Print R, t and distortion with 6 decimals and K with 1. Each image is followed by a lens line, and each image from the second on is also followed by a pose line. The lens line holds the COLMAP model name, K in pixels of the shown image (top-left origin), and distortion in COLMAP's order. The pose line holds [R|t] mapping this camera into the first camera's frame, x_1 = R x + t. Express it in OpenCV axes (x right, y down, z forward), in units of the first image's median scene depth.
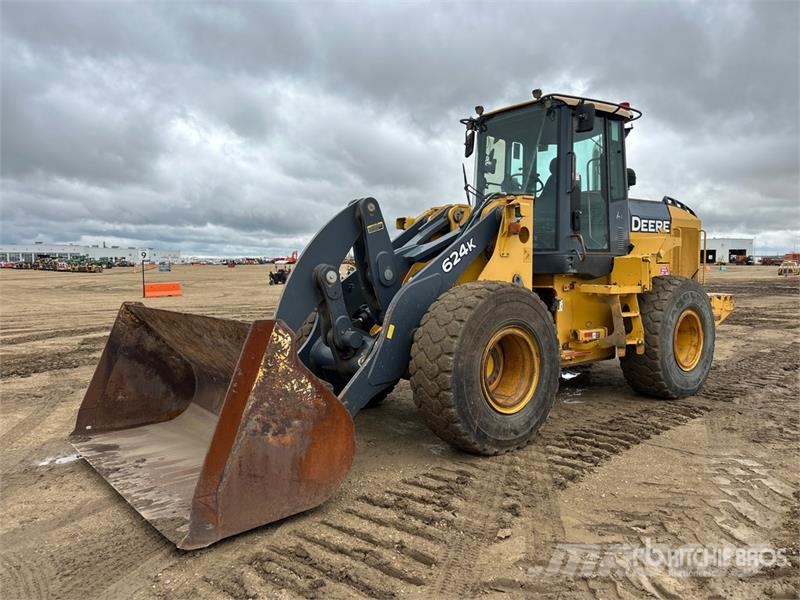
lens RADIAL K [[605.3, 0, 391.0], [0, 605.3, 297.3], [0, 0, 1]] dist [0.097107, -0.159591]
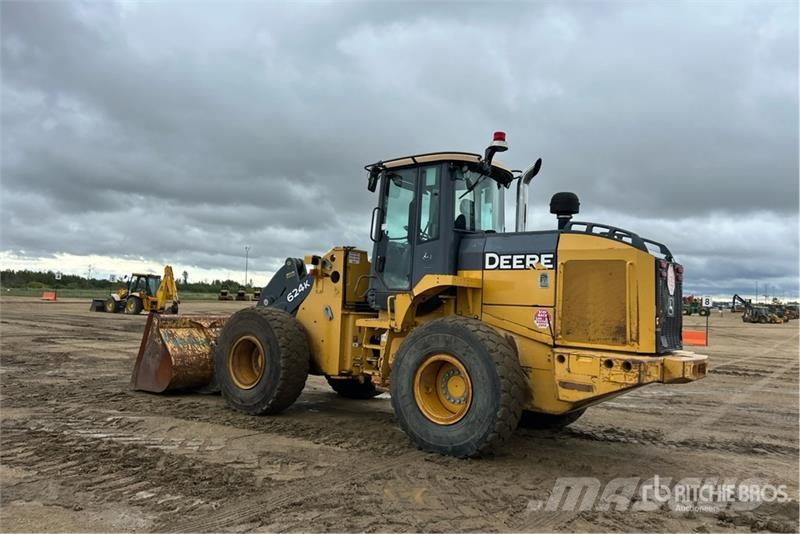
lens RADIAL K [[602.5, 0, 400.0], [0, 602.5, 267.0], [0, 0, 1]] dist [0.116989, -0.225217]
pose [[0.225436, -0.037589, -0.973533, 1.434537], [-0.087287, 0.994458, -0.058610, -0.054121], [0.970340, 0.098189, 0.220905, 0.778007]]
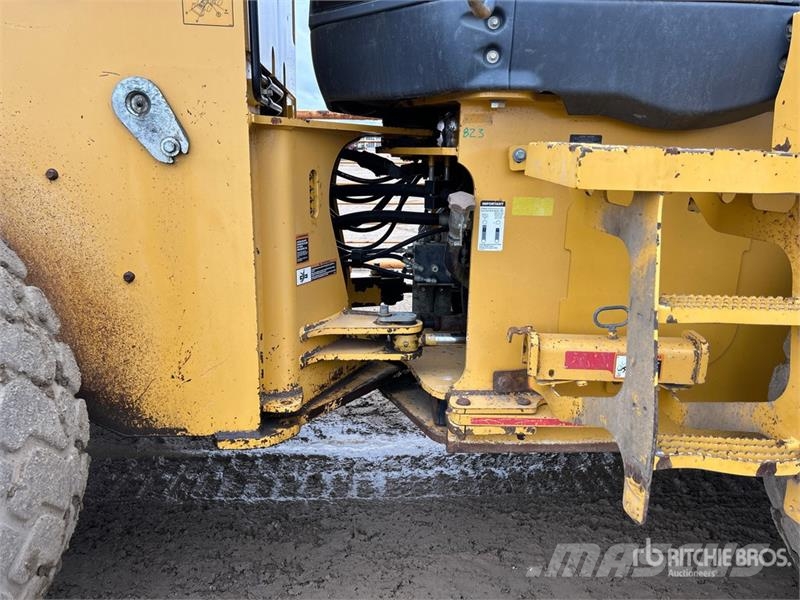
lens RADIAL K [[605.3, 0, 391.0], [0, 605.3, 297.3], [0, 0, 1]] dist [0.097107, -0.159591]
pose [[0.802527, 0.144284, -0.578906, 0.403695], [-0.056807, 0.984388, 0.166593, 0.001119], [0.593905, -0.100809, 0.798195, 0.776492]]
